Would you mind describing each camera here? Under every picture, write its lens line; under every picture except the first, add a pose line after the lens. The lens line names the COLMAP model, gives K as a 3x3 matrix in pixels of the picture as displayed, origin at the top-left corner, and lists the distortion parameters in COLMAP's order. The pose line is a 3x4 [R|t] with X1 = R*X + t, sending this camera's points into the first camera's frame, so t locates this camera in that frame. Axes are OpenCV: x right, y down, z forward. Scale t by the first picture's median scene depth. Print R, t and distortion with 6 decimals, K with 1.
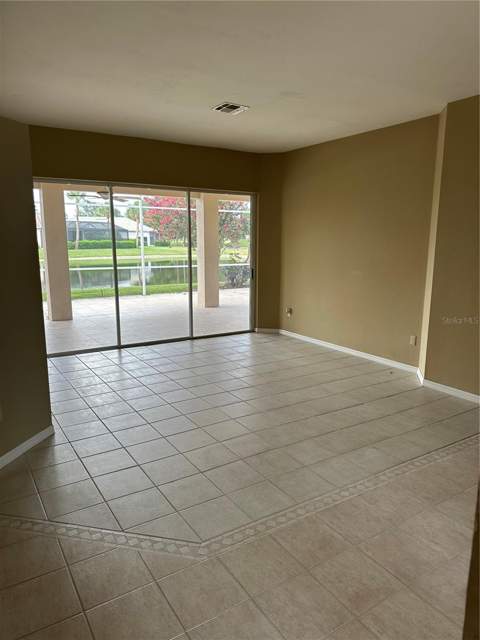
lens RADIAL K [[457.0, 0, 245.0], [0, 457.0, 320.5], [0, 0, 1]] dist [0.012813, -0.008851]
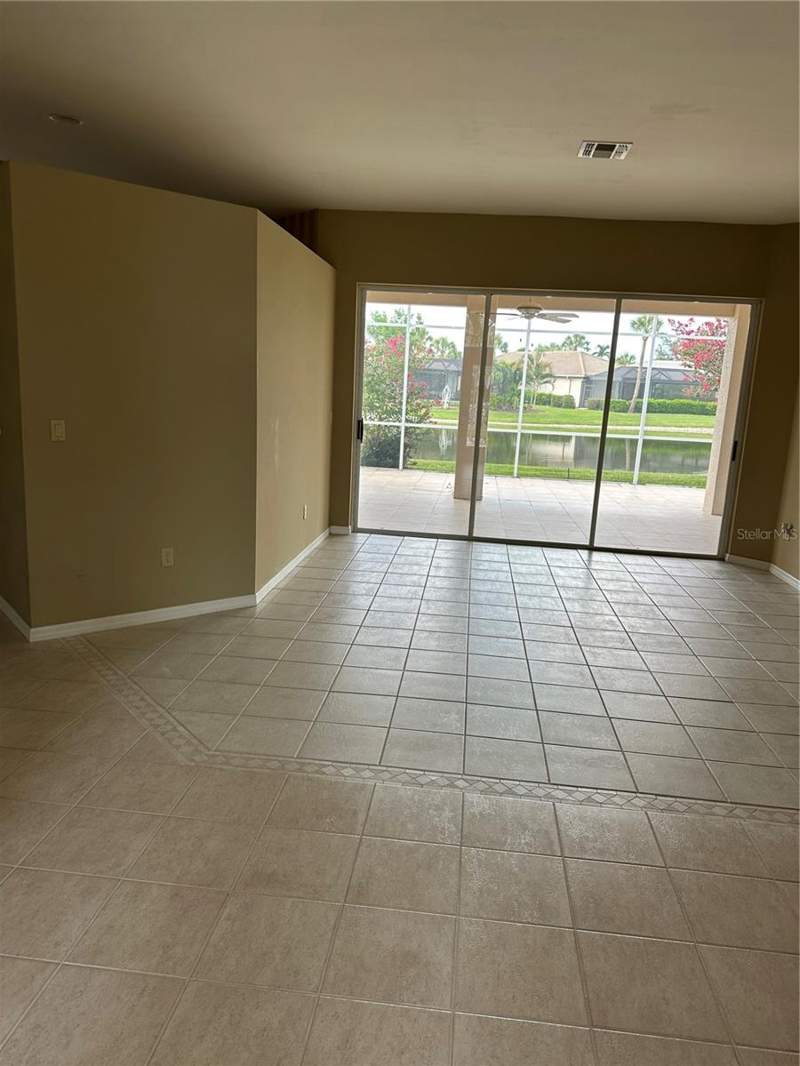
lens RADIAL K [[761.2, 0, 410.6], [0, 761.2, 531.3], [0, 0, 1]] dist [0.012813, -0.008851]
pose [[0.784003, 0.159322, -0.599963, 0.294562], [-0.162693, 0.985455, 0.049091, 0.007624], [0.599058, 0.059122, 0.798520, 0.064781]]
